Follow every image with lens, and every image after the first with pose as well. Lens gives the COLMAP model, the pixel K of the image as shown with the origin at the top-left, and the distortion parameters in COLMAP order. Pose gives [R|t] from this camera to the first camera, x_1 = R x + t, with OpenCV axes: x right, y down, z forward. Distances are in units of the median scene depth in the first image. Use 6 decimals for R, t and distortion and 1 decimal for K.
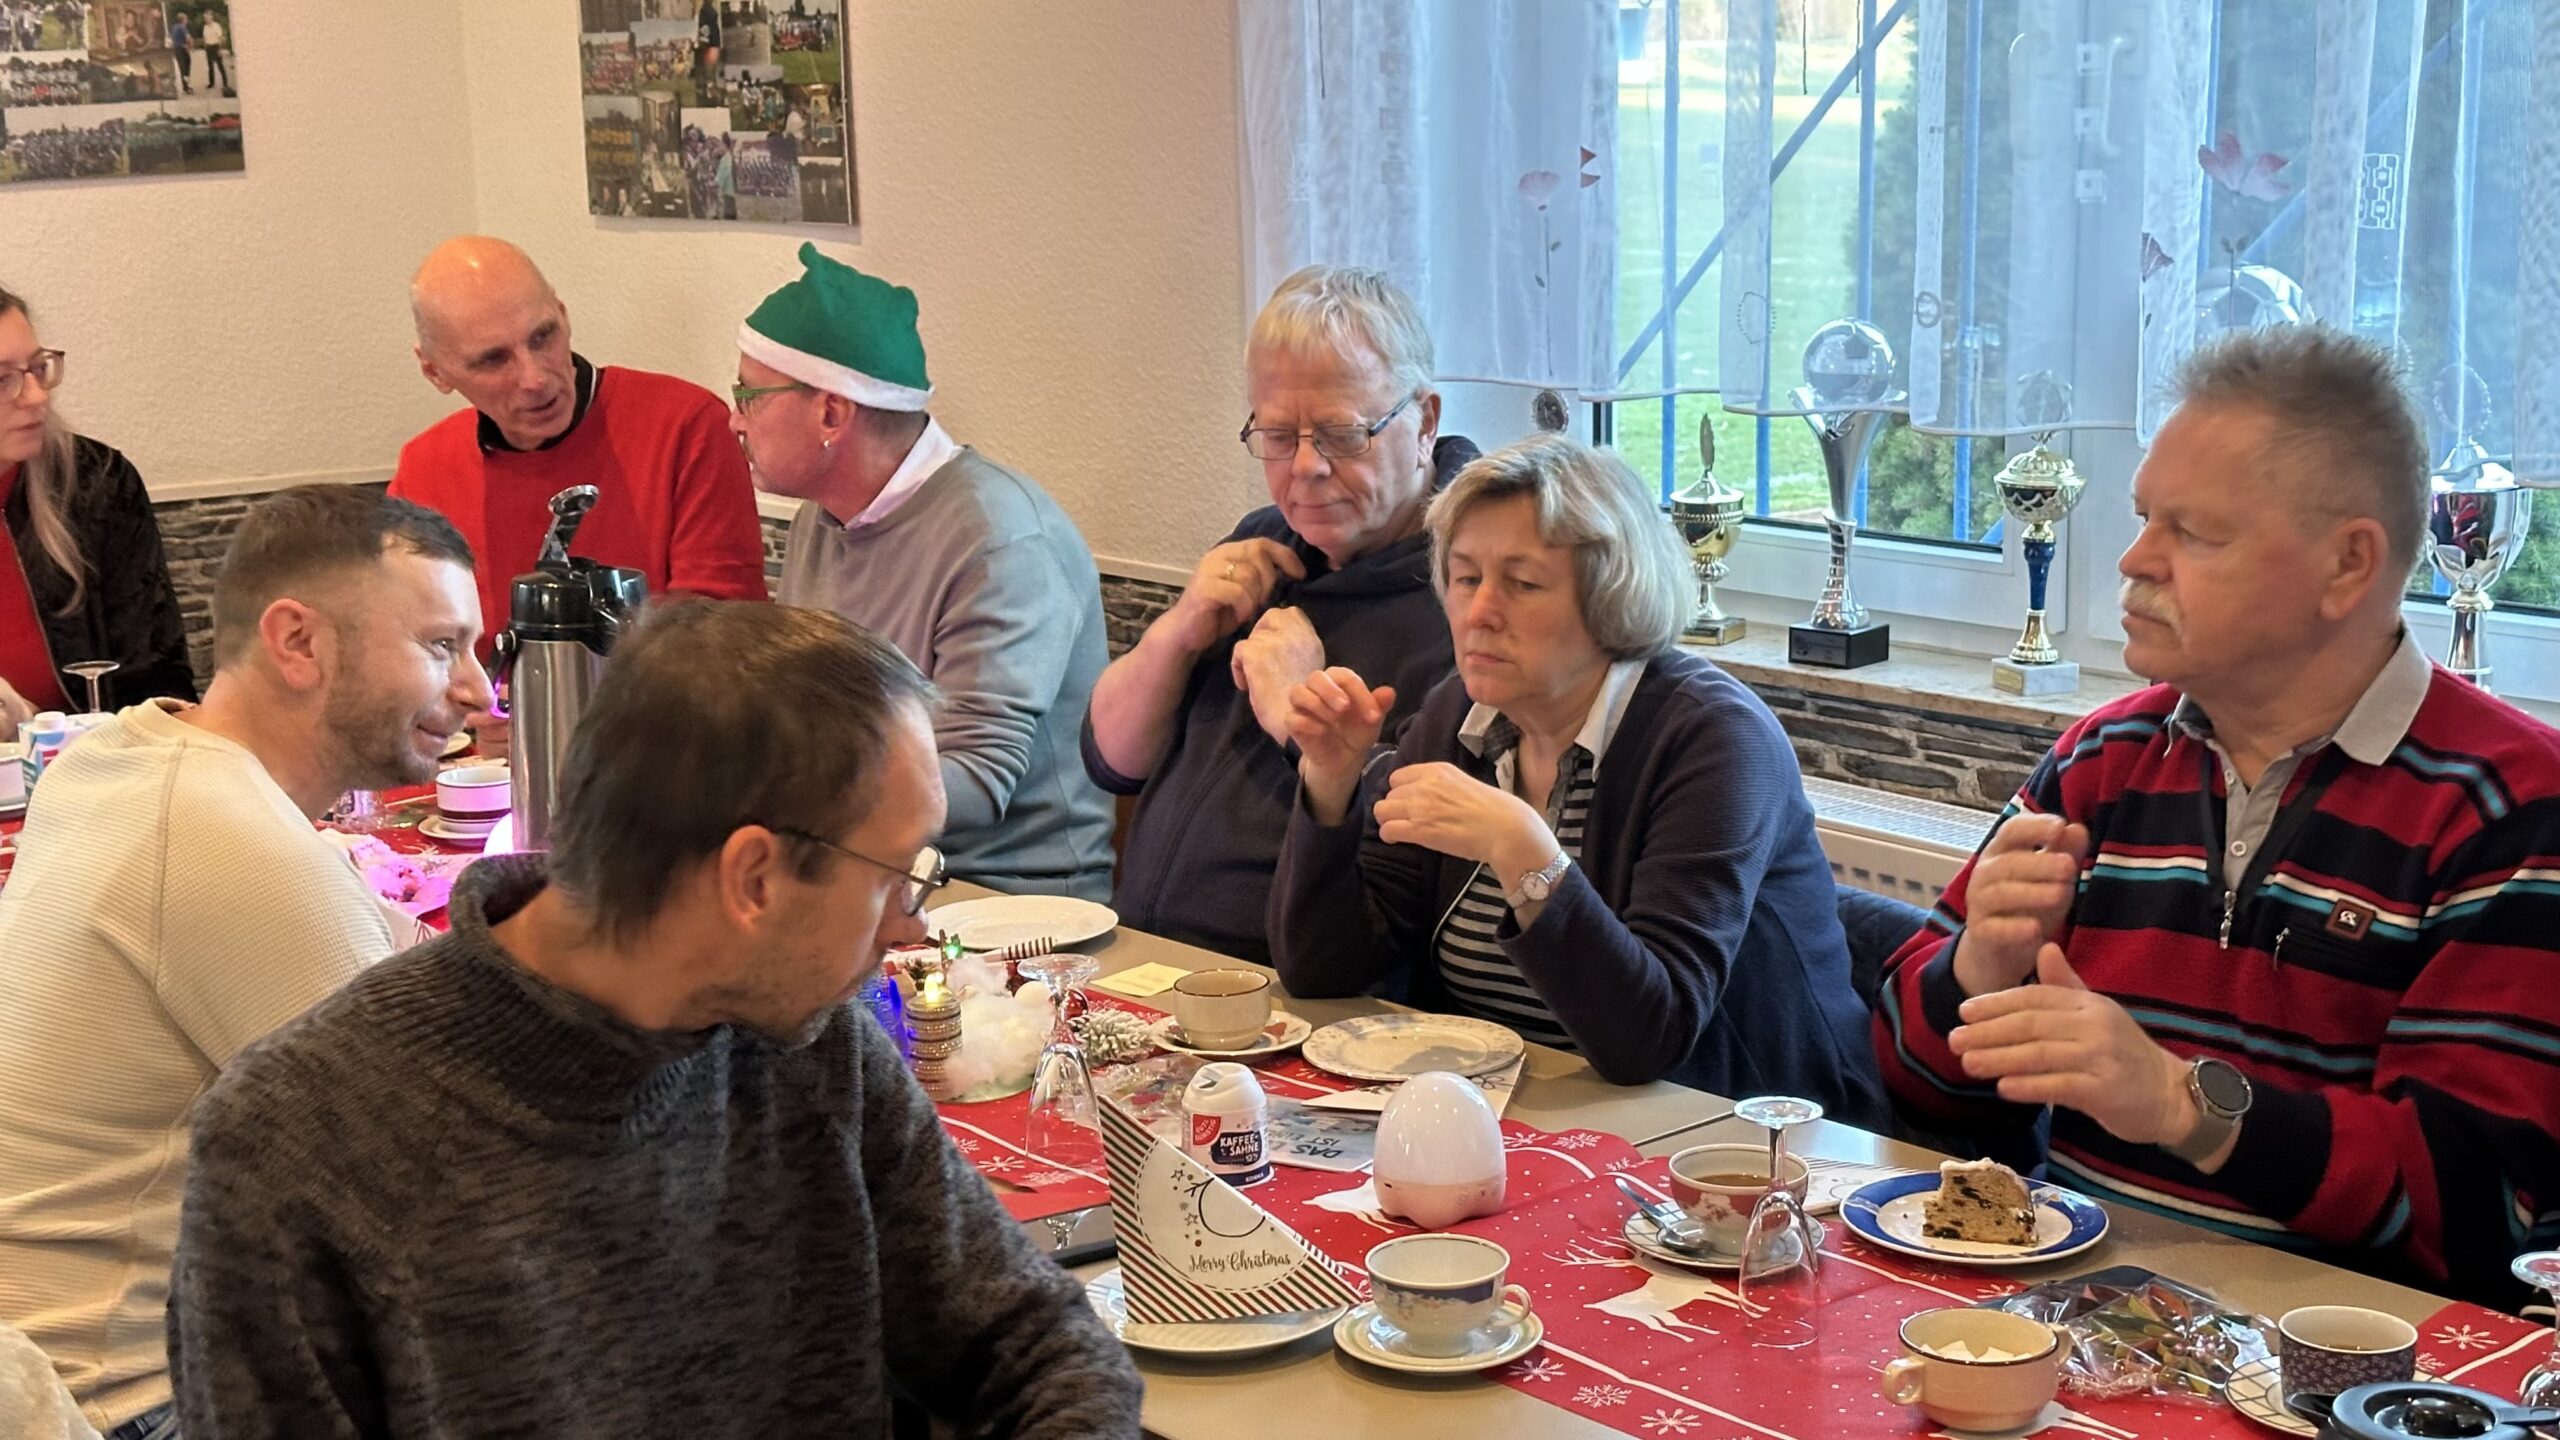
lens RADIAL K [[3672.3, 0, 1283.3], [0, 3672.3, 722.1], [0, 0, 1]] dist [0.212544, -0.525546]
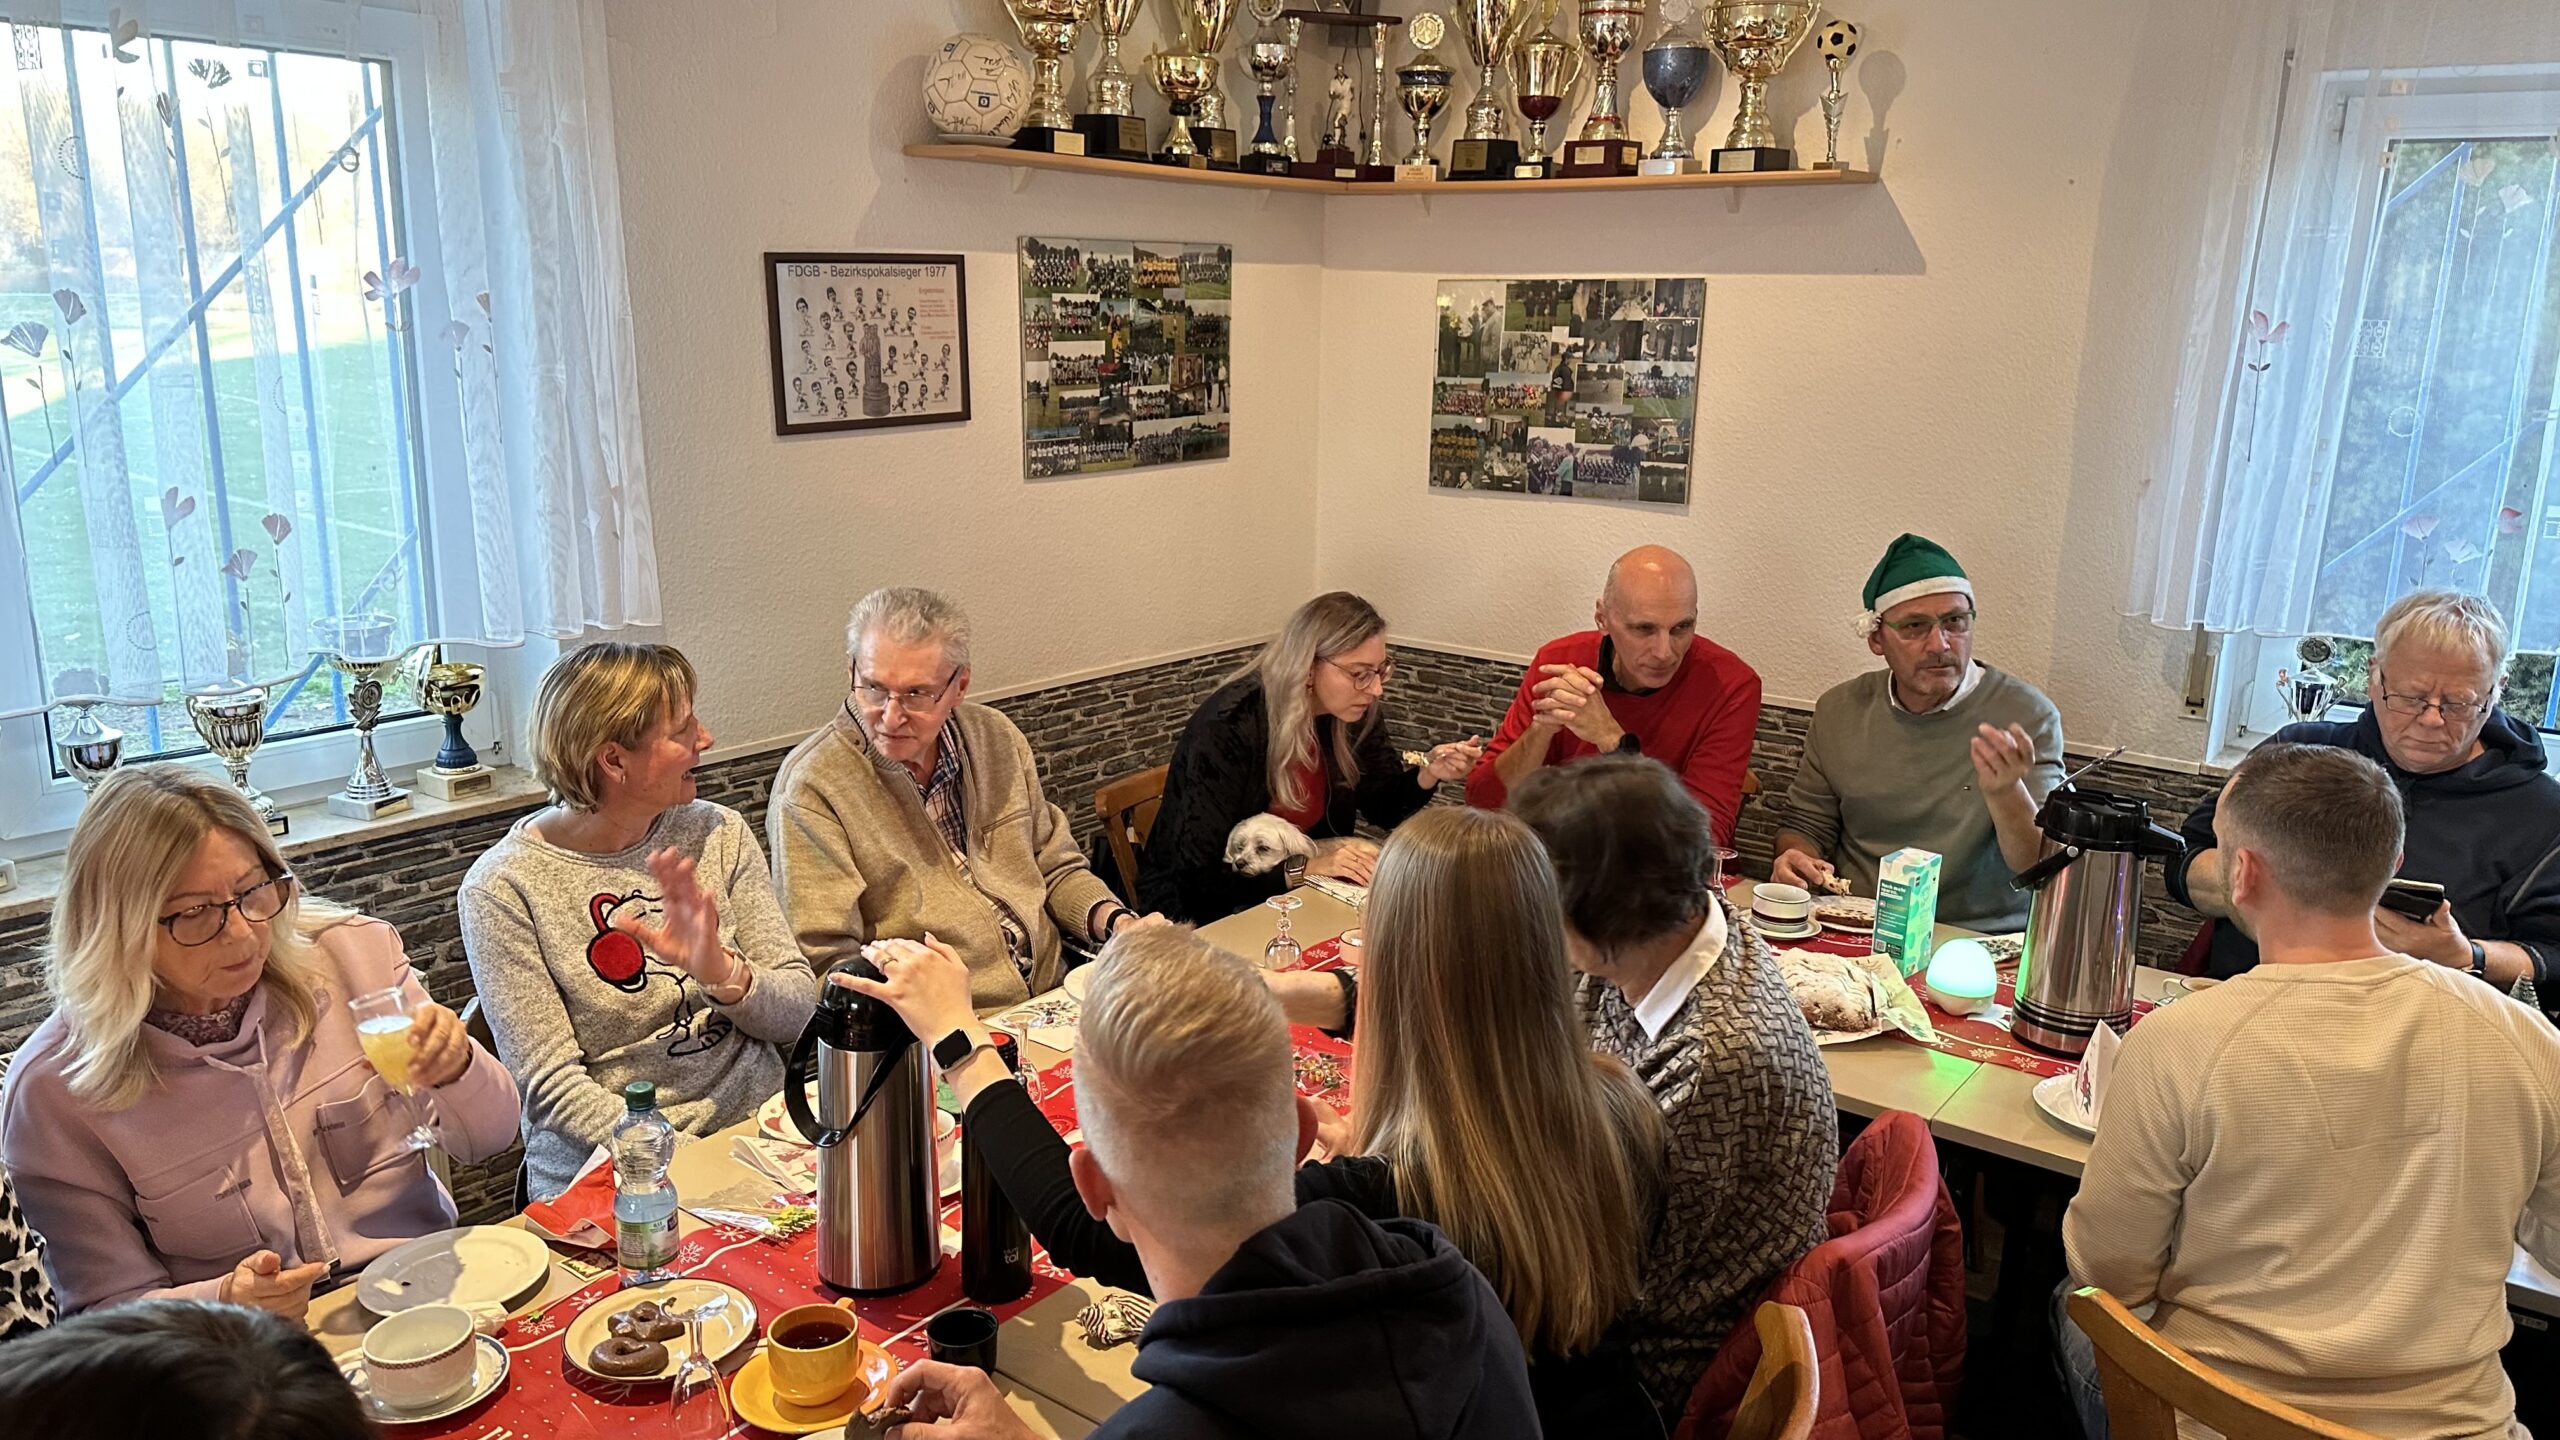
lens RADIAL K [[1820.0, 0, 1283.1], [0, 1820.0, 728.4], [0, 0, 1]] dist [0.202618, -0.322587]
pose [[0.978069, -0.011766, 0.207947, -0.437321], [0.002389, 0.998971, 0.045284, -0.067775], [-0.208266, -0.043795, 0.977091, 0.215208]]
